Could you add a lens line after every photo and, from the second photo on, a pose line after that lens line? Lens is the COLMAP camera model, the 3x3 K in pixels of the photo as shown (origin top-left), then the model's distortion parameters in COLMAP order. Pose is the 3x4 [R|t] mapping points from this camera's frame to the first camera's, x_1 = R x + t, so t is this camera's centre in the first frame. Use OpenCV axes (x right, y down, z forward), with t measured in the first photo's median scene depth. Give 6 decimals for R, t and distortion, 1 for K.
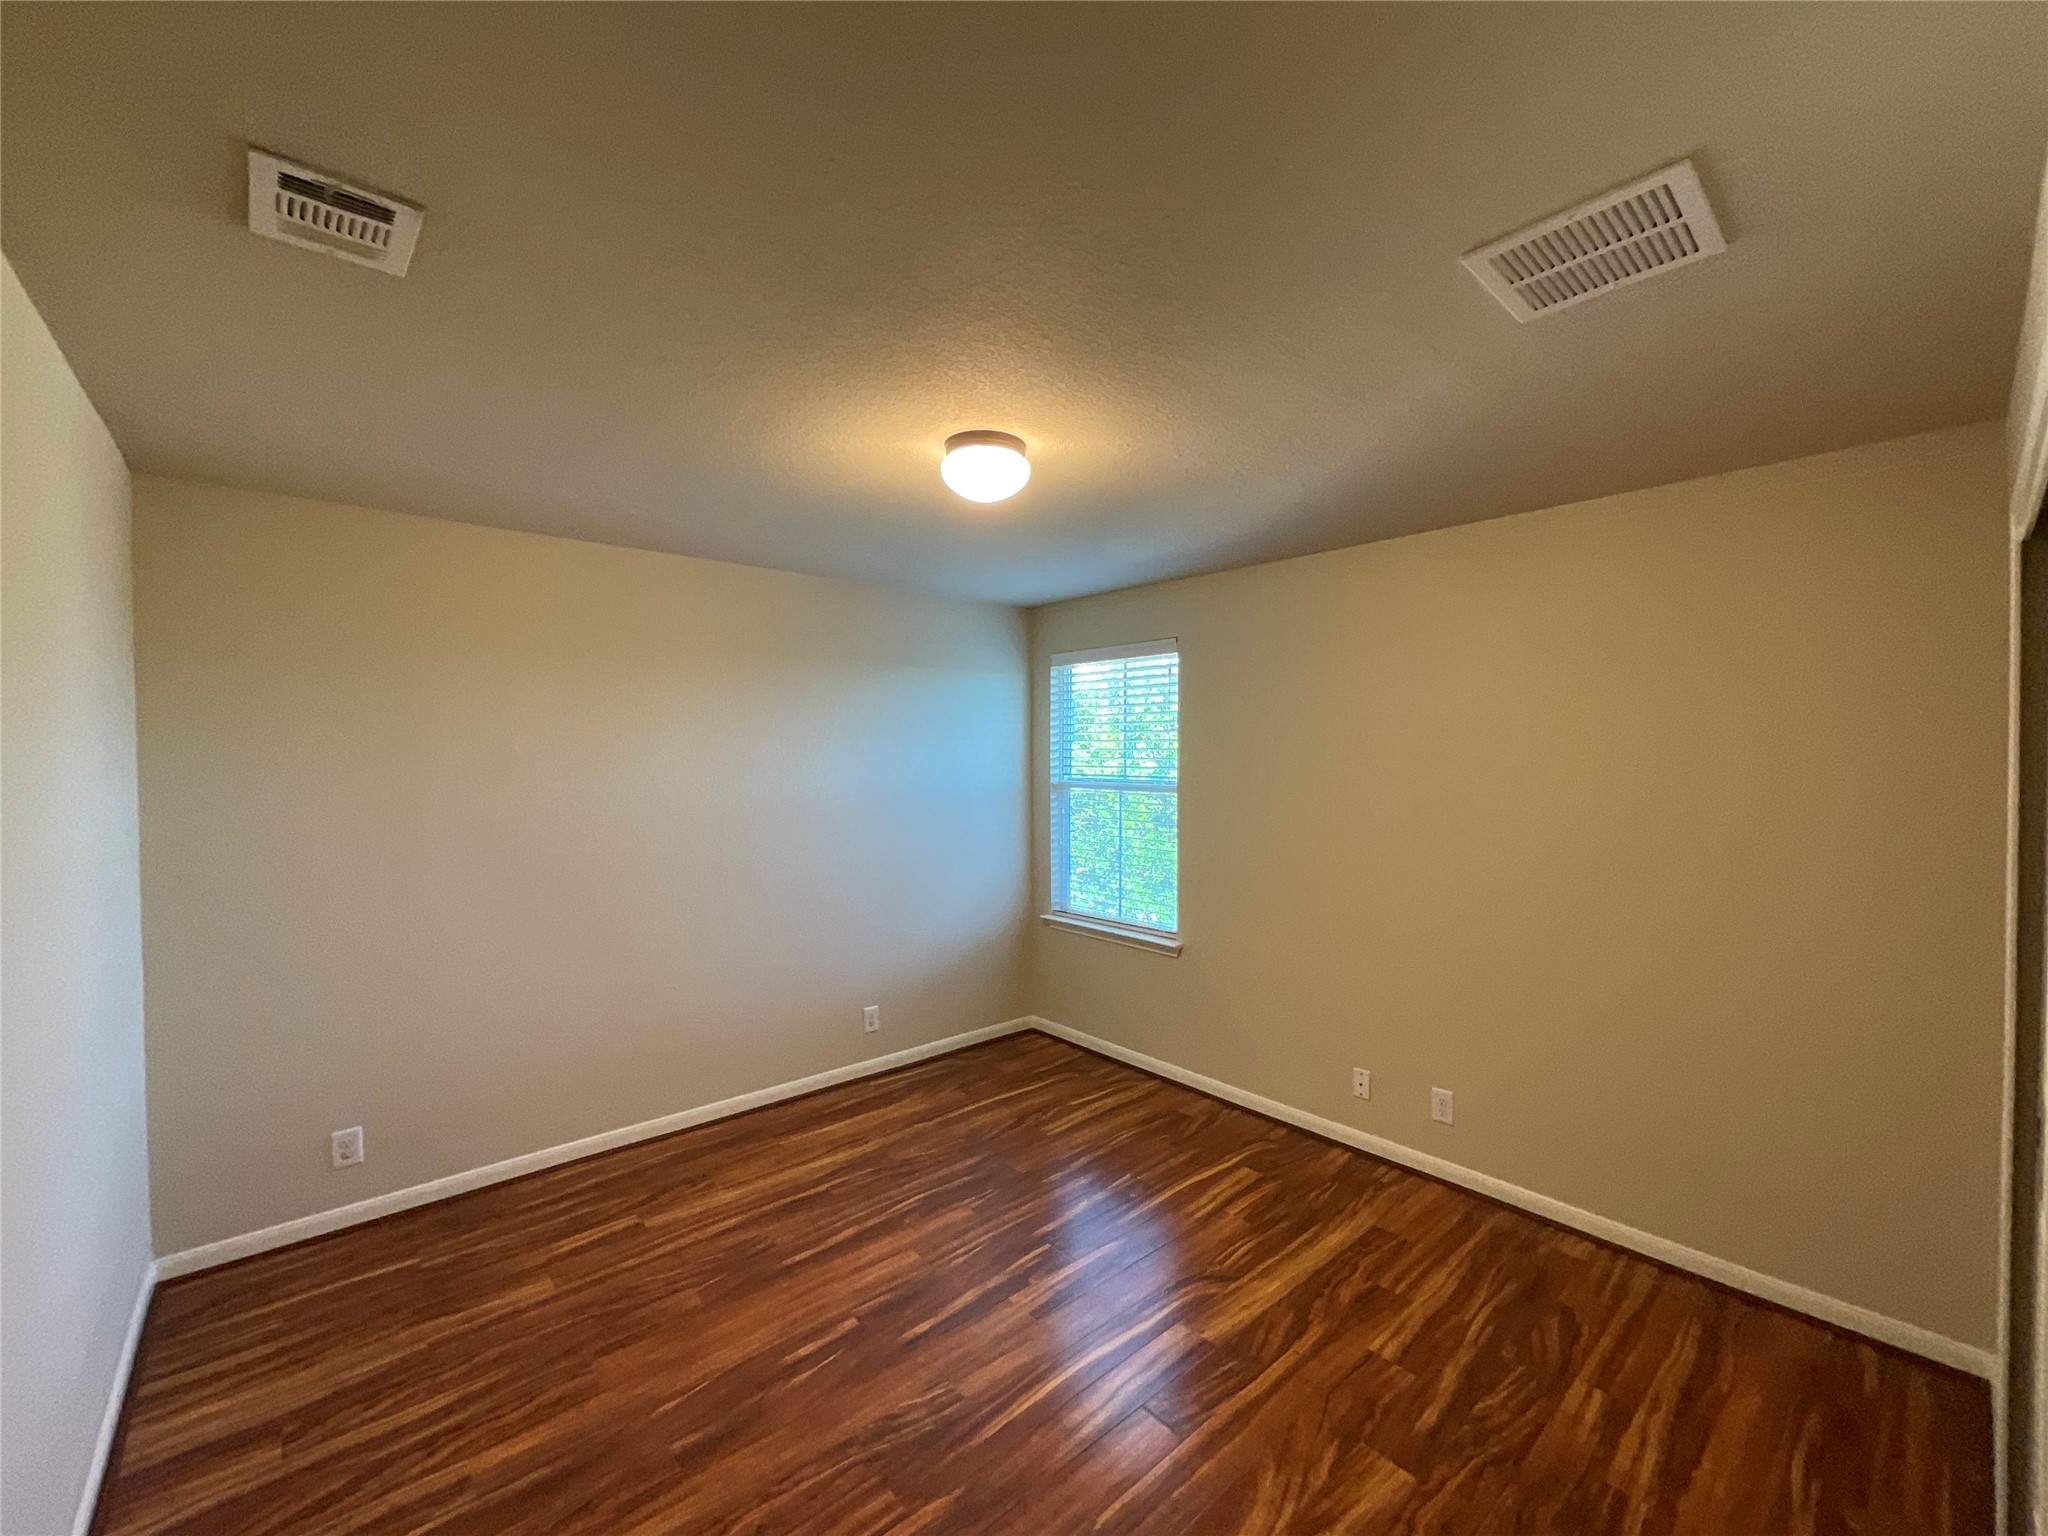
lens RADIAL K [[830.6, 0, 1022.9], [0, 830.6, 766.1], [0, 0, 1]] dist [-0.002234, 0.001923]
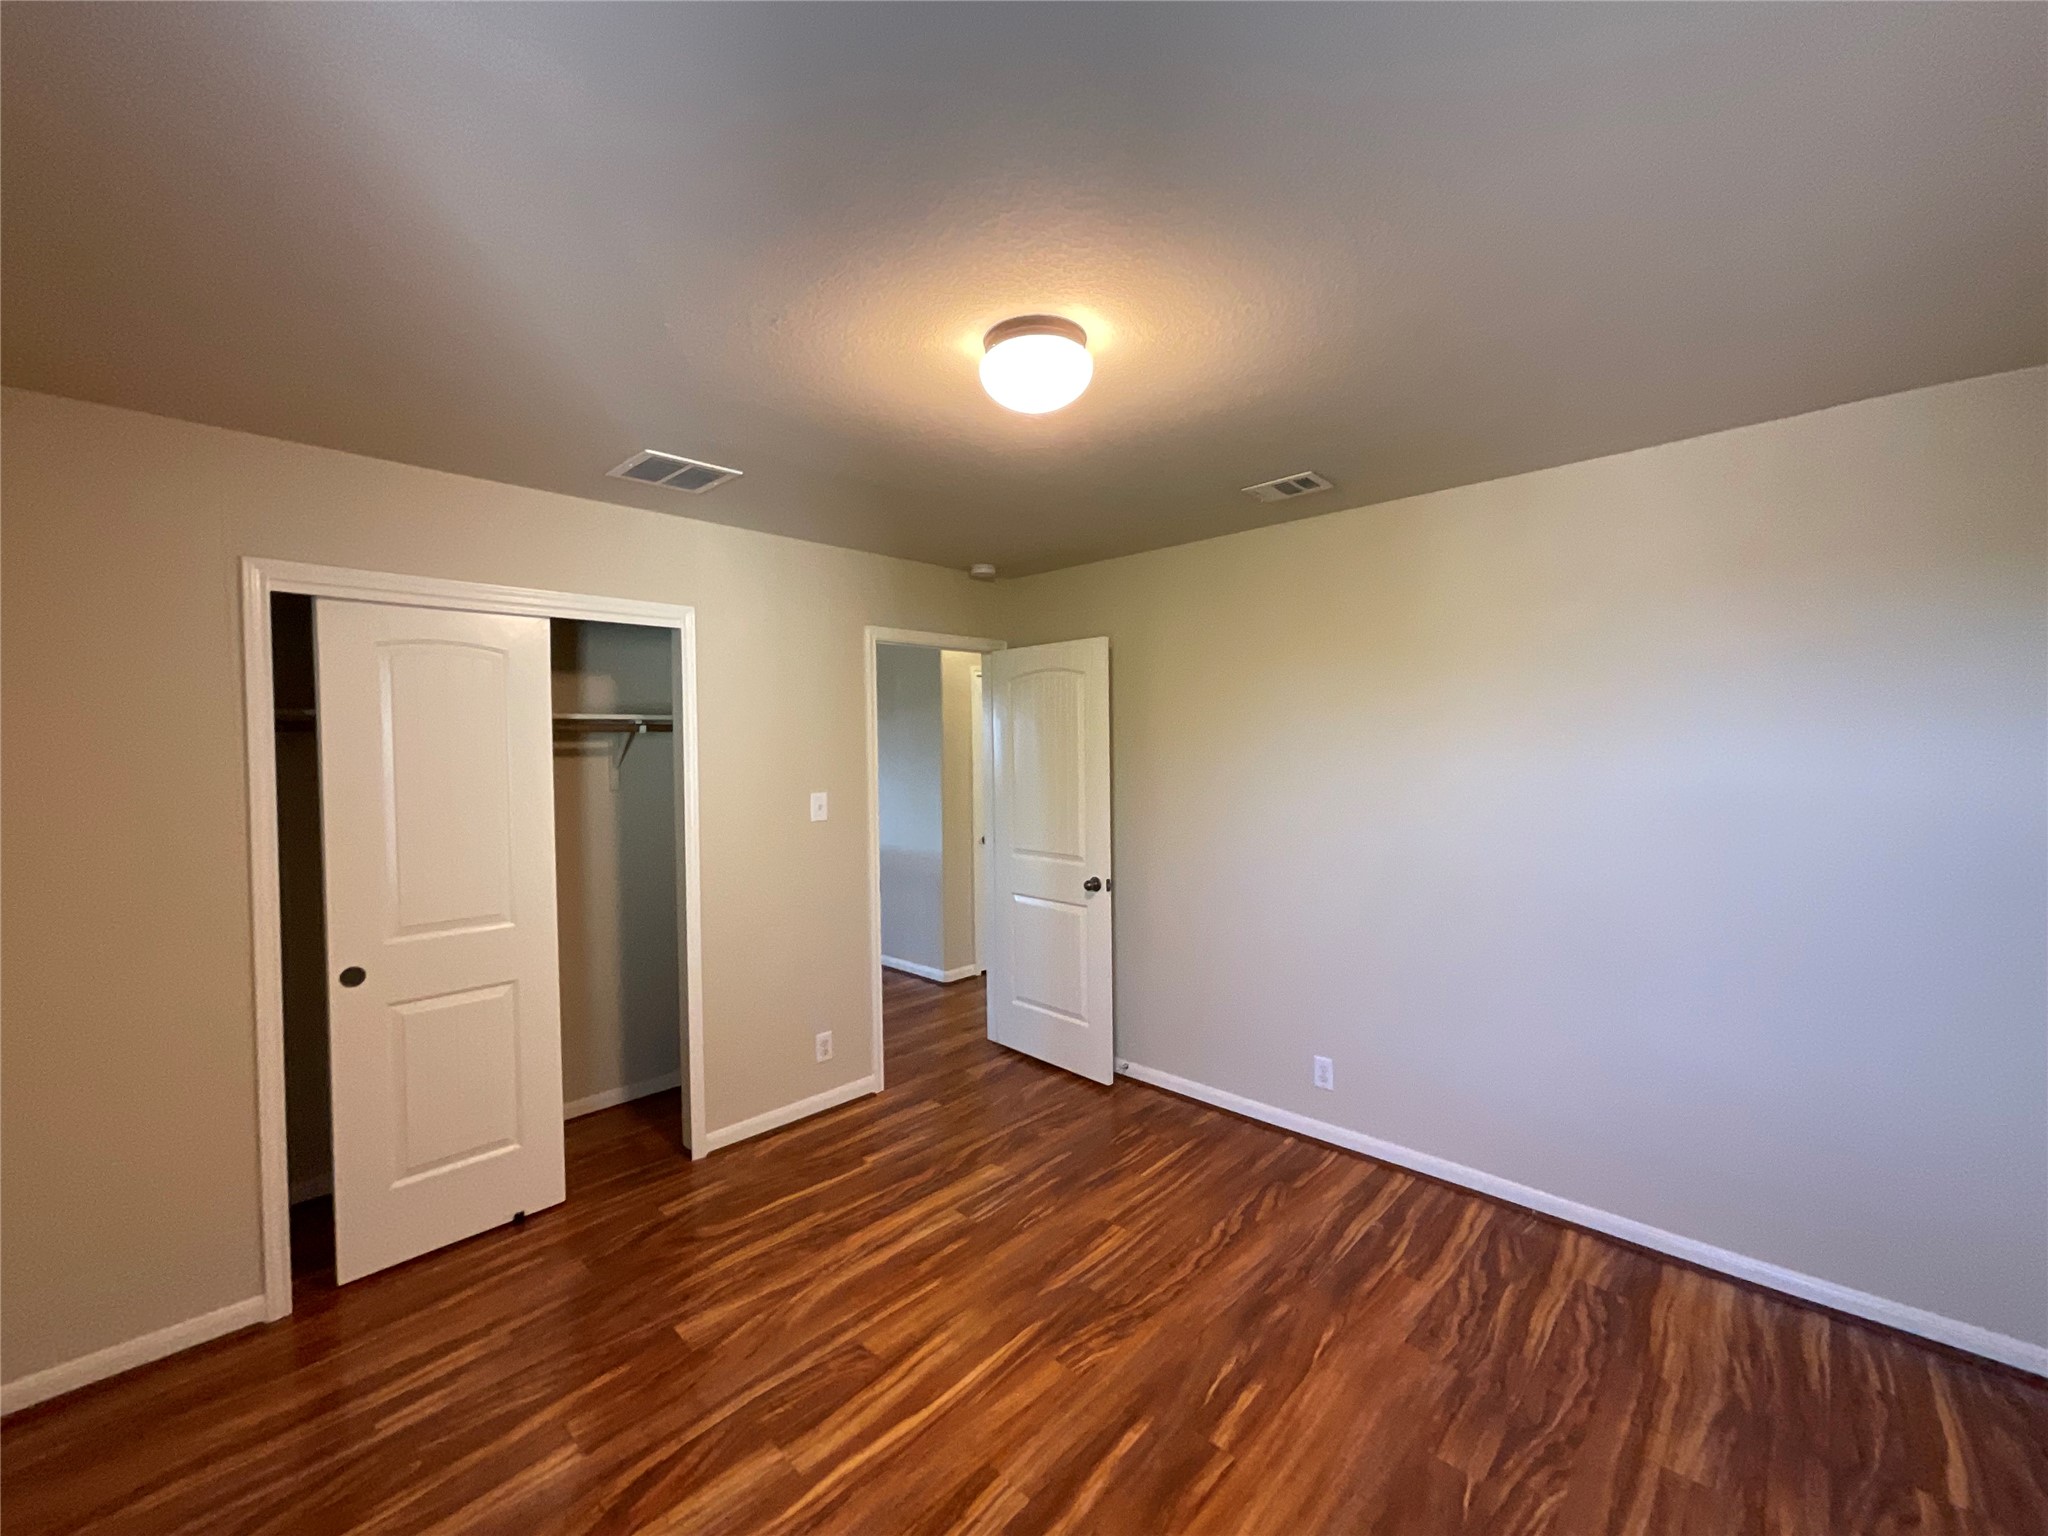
lens RADIAL K [[830.6, 0, 1021.2], [0, 830.6, 764.9], [0, 0, 1]] dist [-0.002234, 0.001923]
pose [[-0.996698, 0.014975, -0.079802, 0.042886], [0.012620, 0.999472, 0.029935, -0.002625], [0.080208, 0.028829, -0.996361, 2.002292]]
